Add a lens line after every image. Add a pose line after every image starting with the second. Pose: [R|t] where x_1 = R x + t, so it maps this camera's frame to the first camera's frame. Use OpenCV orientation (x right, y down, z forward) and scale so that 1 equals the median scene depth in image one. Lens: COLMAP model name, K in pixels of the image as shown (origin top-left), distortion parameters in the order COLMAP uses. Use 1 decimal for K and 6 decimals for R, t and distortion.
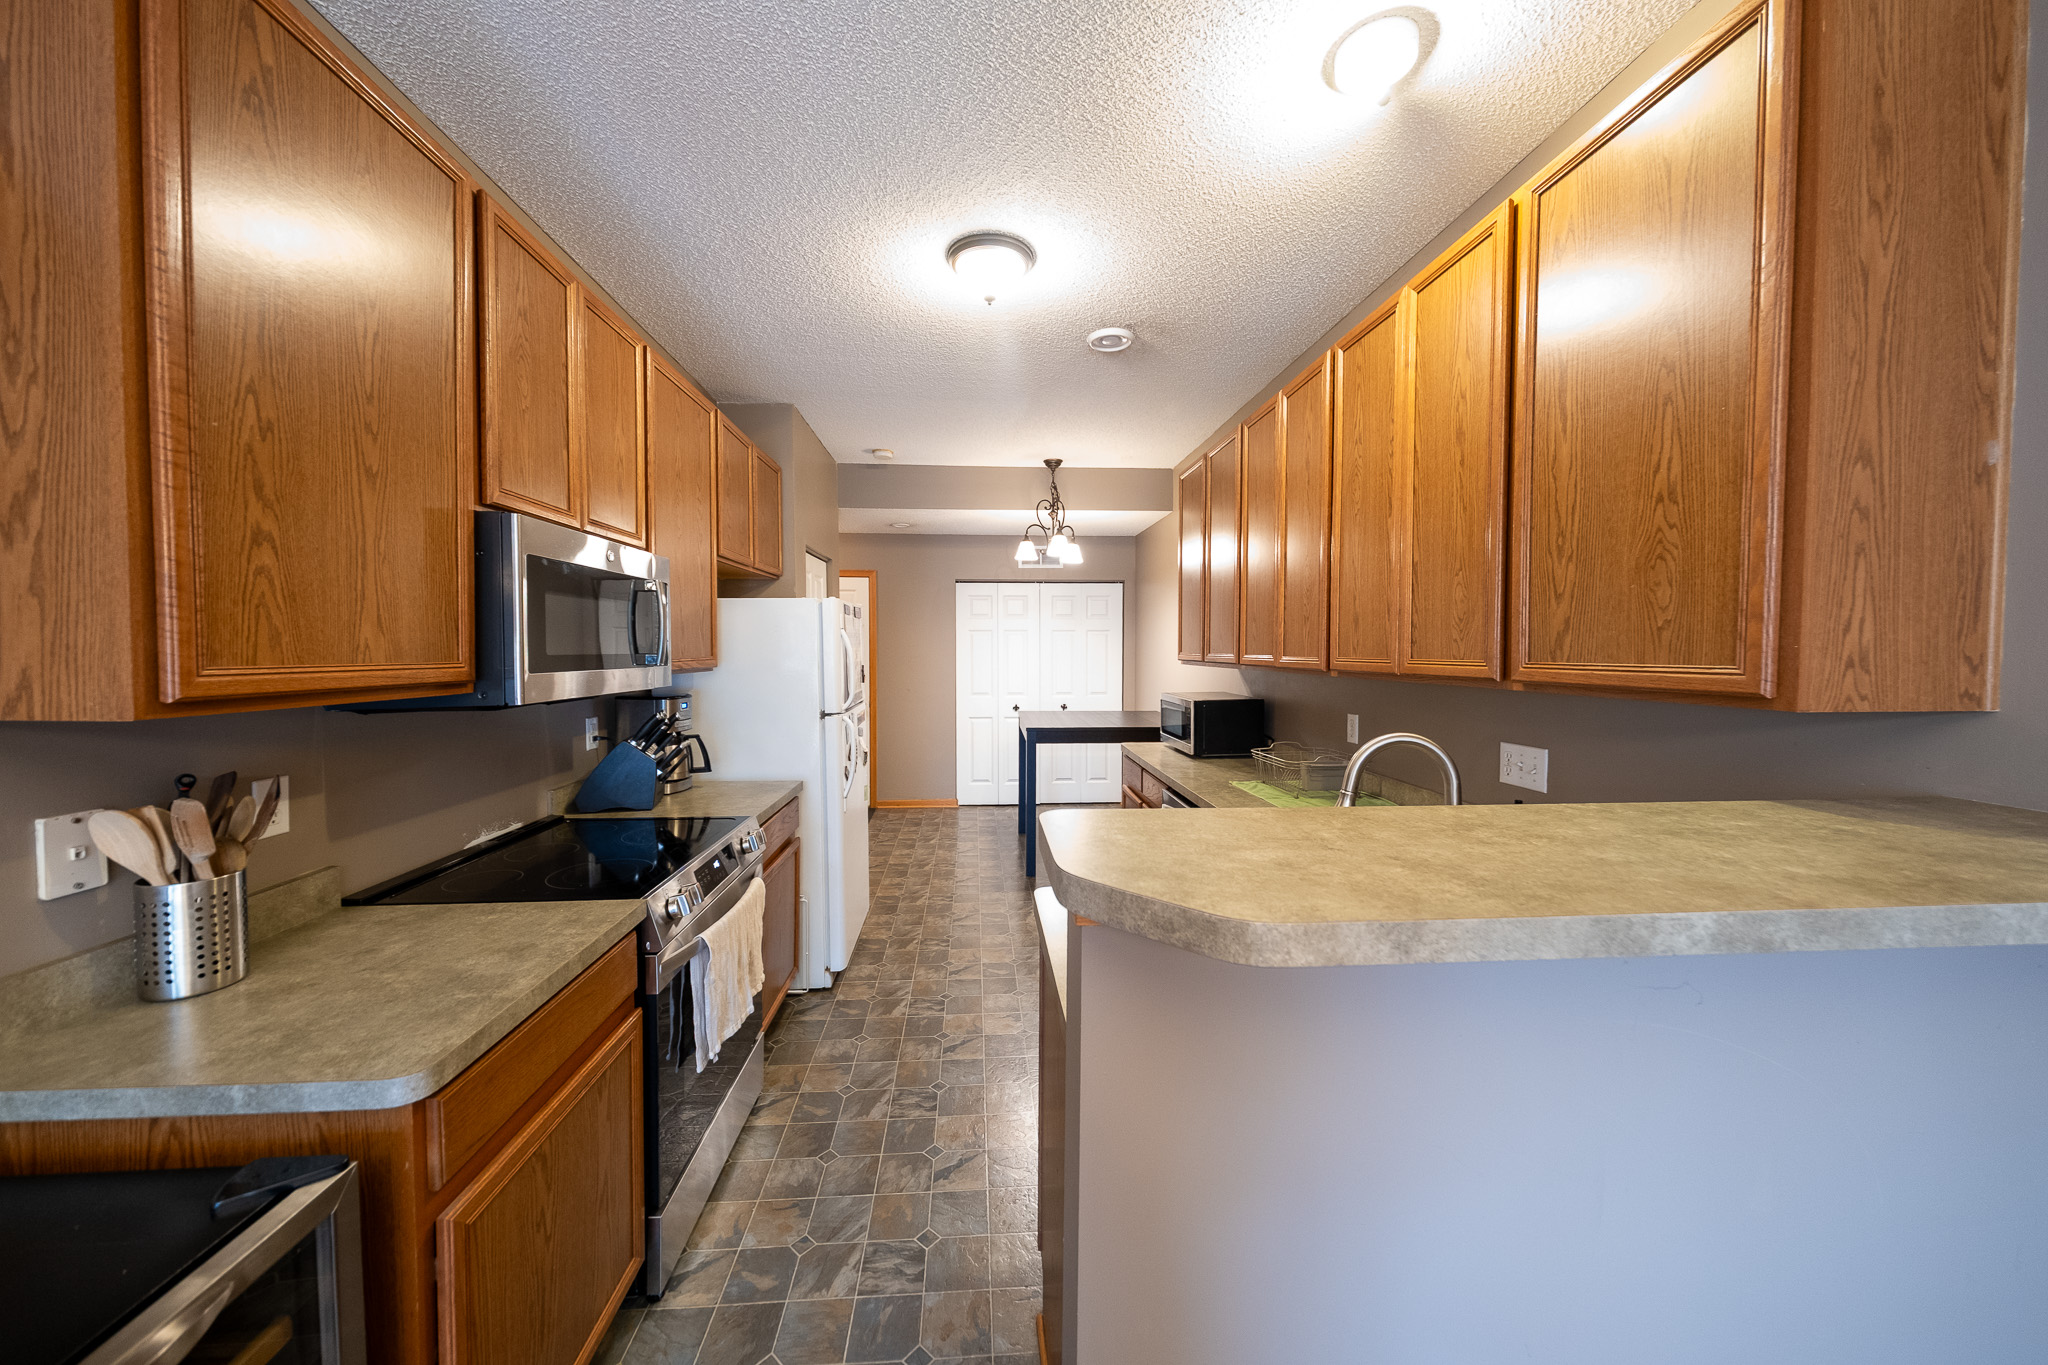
lens RADIAL K [[731.9, 0, 1024.0], [0, 731.9, 682.5], [0, 0, 1]] dist [0.000970, -0.000045]
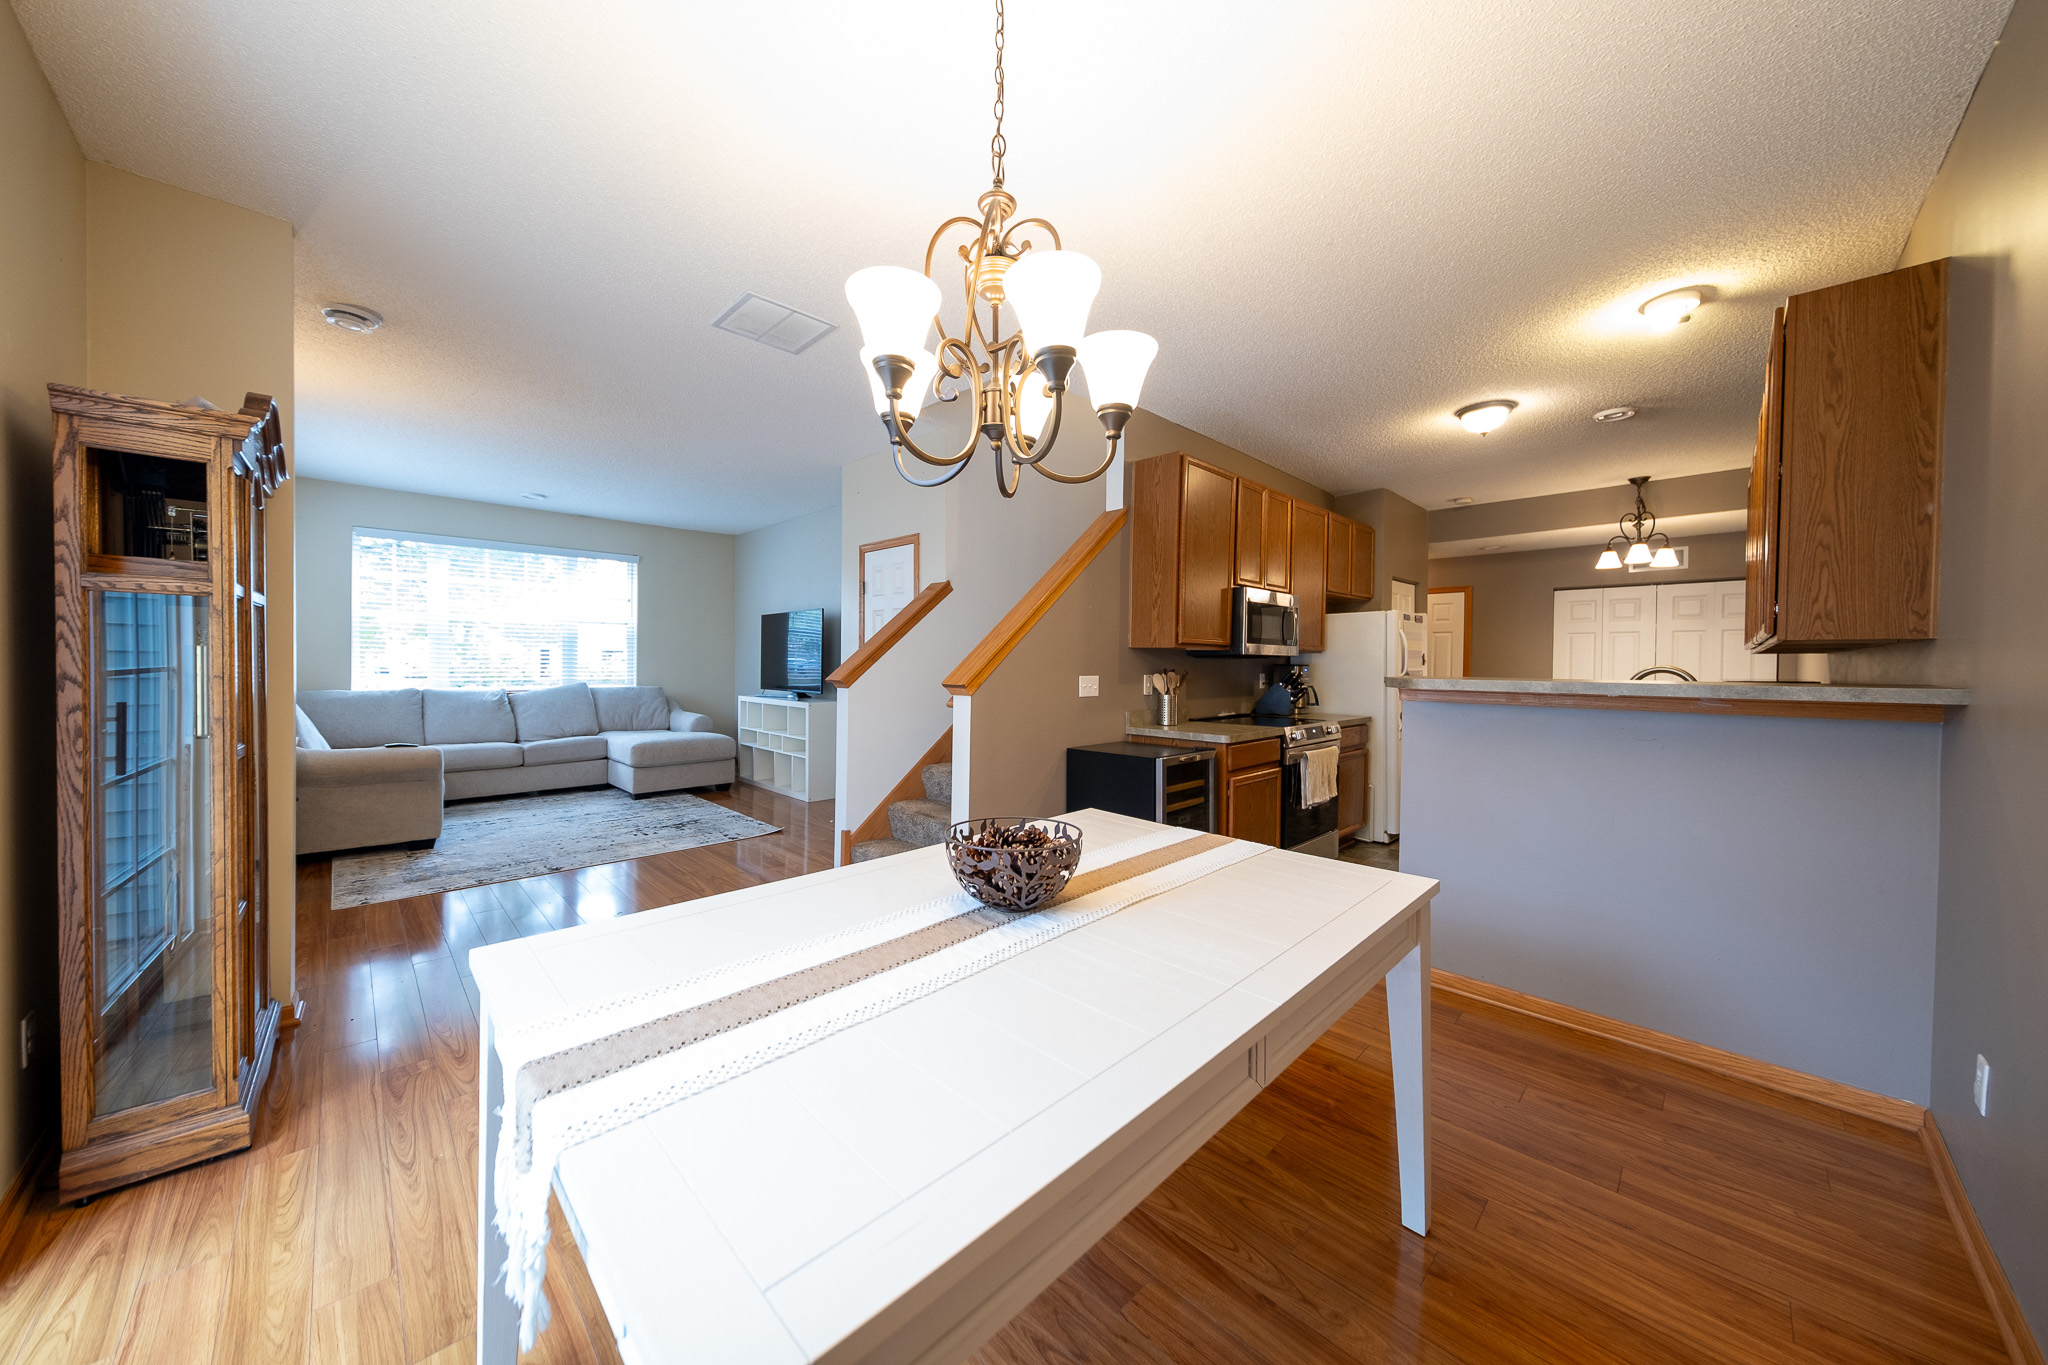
lens RADIAL K [[690.4, 0, 1019.8], [0, 690.4, 671.1], [0, 0, 1]] dist [0.005653, -0.000416]
pose [[0.658702, 0.012533, -0.752299, 0.636913], [-0.038580, 0.999109, -0.017135, 0.146406], [0.751414, 0.040311, 0.658599, -1.191679]]
